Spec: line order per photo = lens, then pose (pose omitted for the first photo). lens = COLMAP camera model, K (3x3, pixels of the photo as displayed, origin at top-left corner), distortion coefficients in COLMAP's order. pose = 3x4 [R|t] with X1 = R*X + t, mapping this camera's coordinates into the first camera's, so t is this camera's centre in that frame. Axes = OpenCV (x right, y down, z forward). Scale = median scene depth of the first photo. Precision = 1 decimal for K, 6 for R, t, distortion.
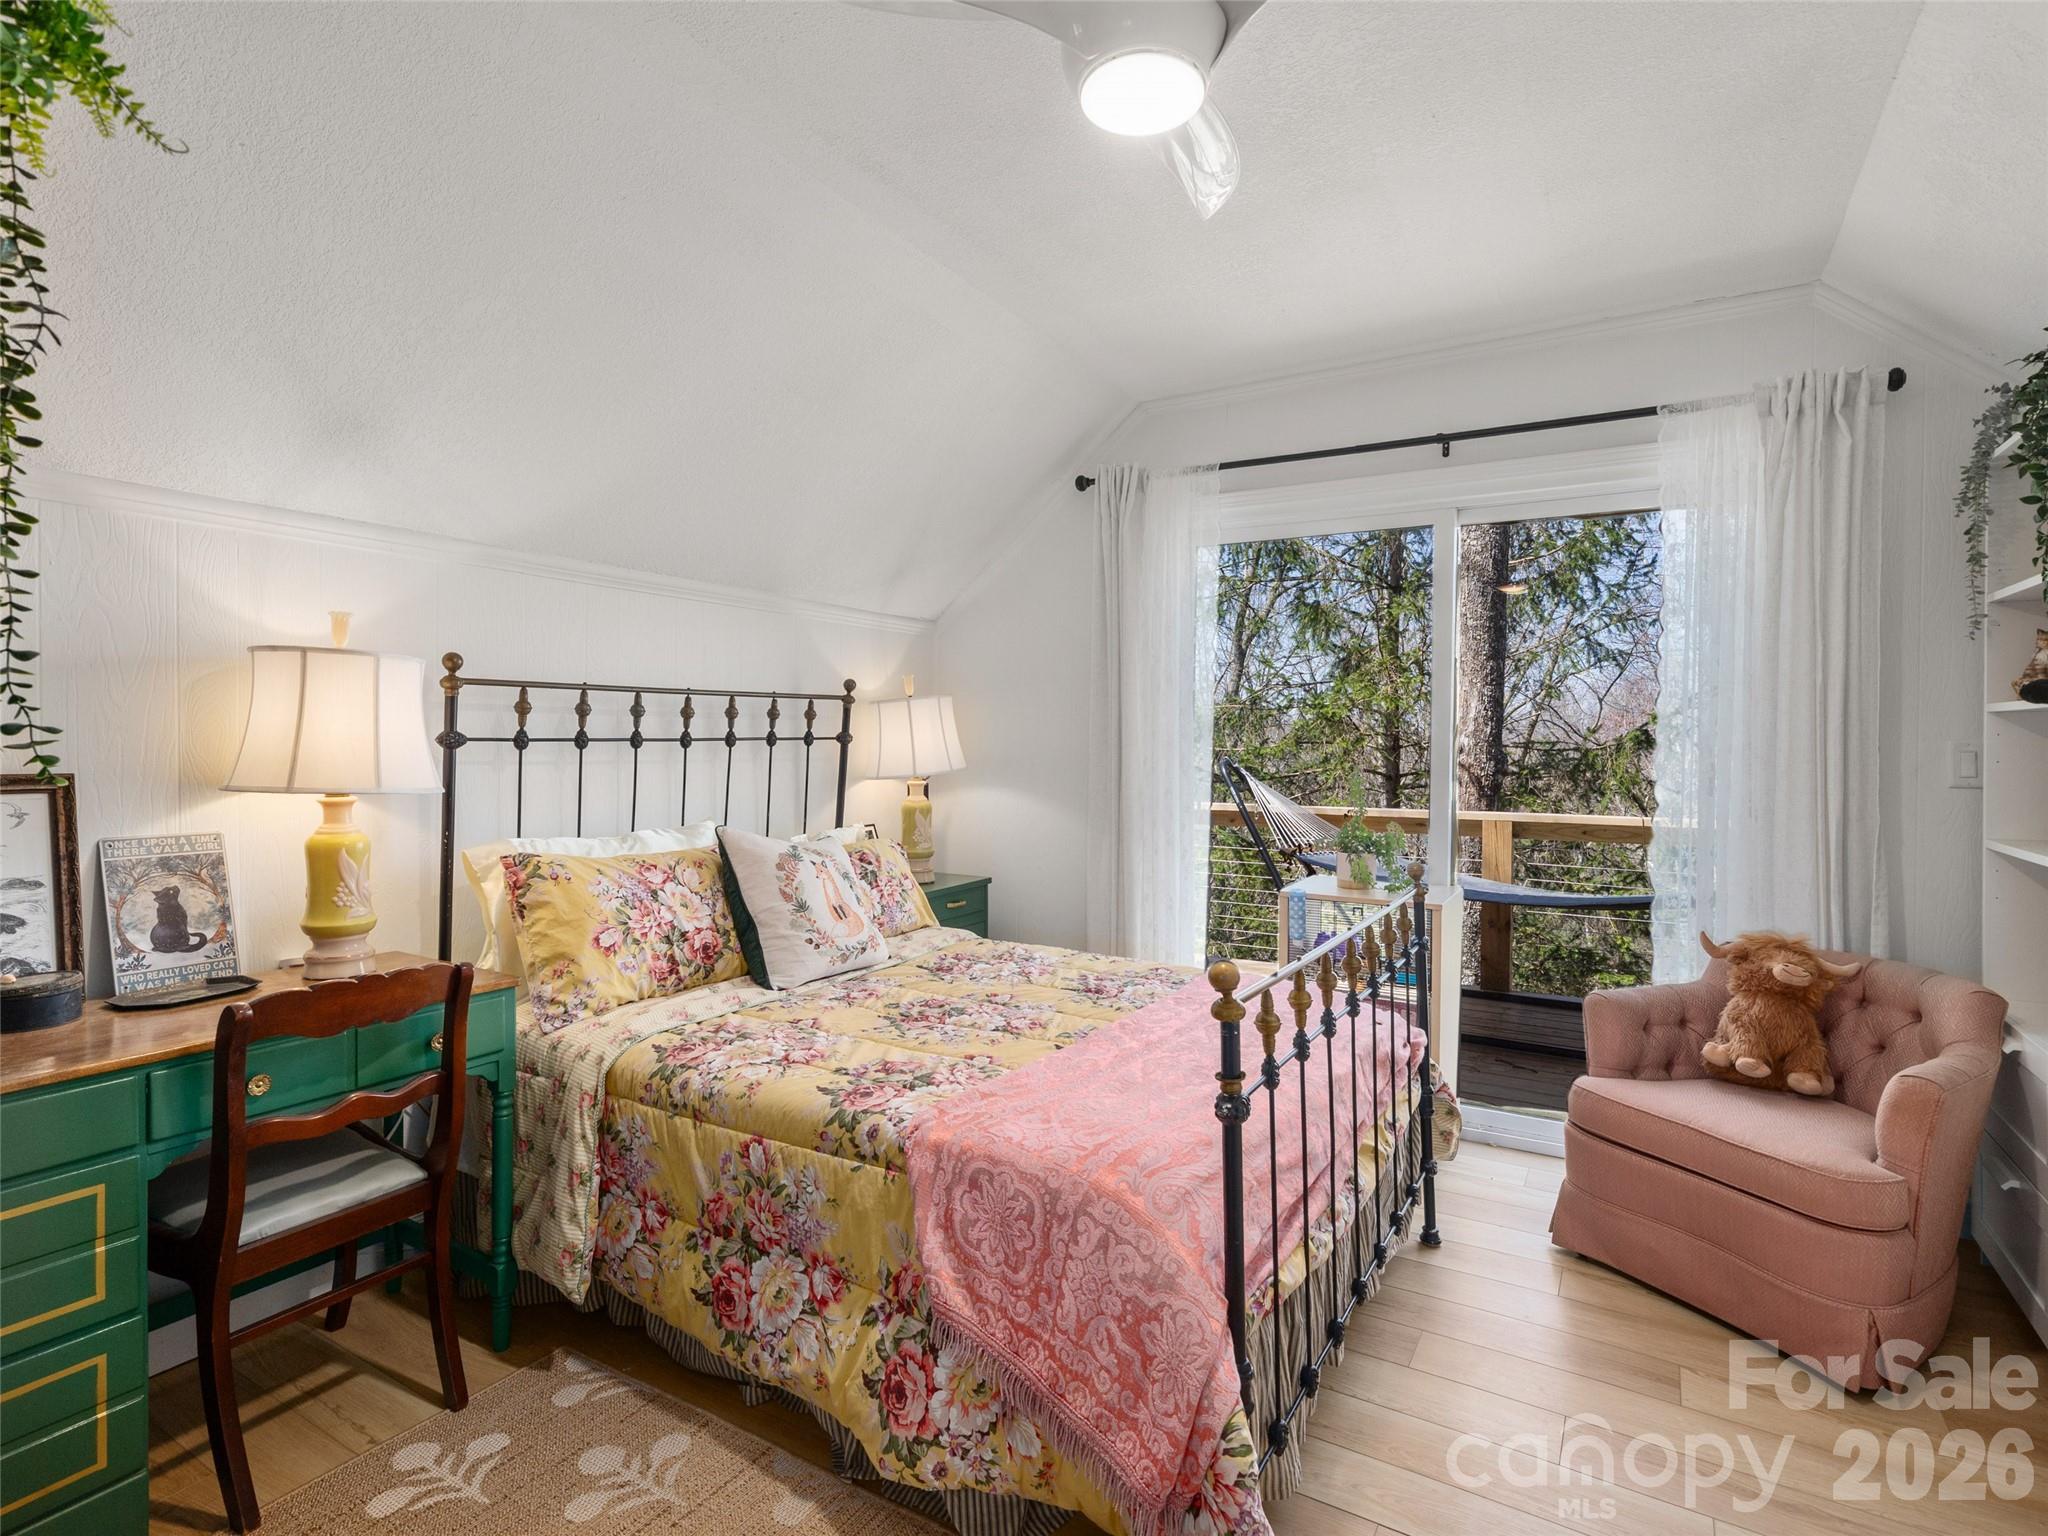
lens RADIAL K [[1018.1, 0, 1023.9], [0, 1018.1, 748.0], [0, 0, 1]] dist [0.000057, 0.000029]
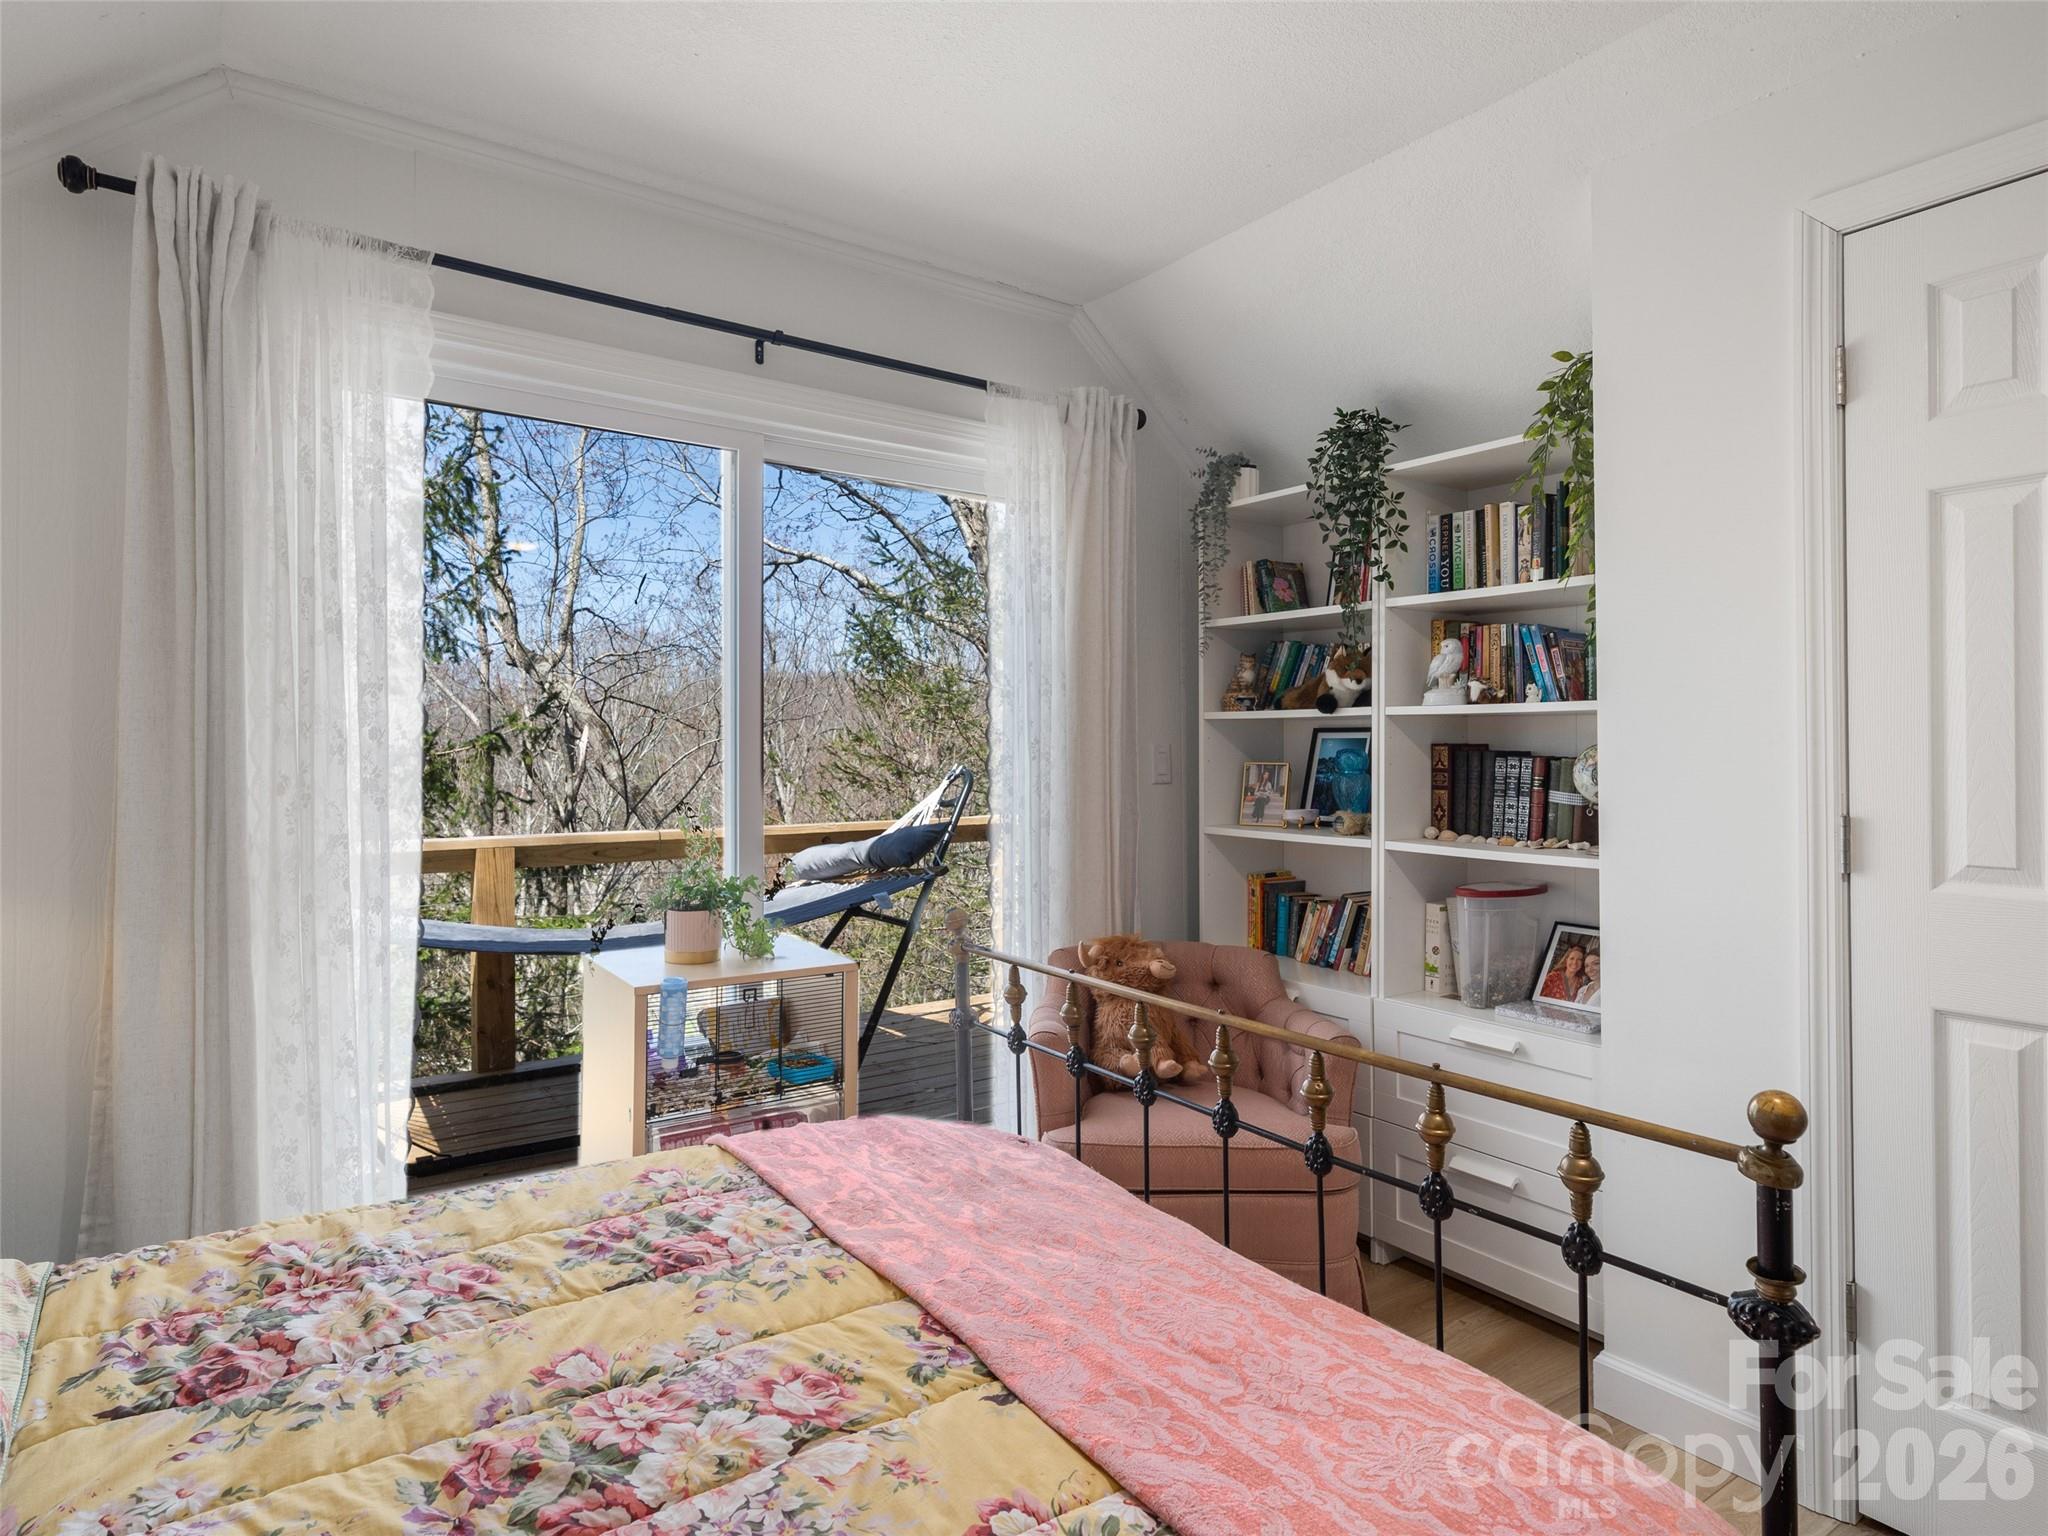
lens RADIAL K [[1156.6, 0, 1017.1], [0, 1156.6, 757.7], [0, 0, 1]] dist [0.001906, 0.000259]
pose [[0.406870, -0.014619, 0.913369, -0.353370], [0.008794, 0.999888, 0.012087, -0.007821], [-0.913444, 0.003114, 0.406953, 0.596827]]
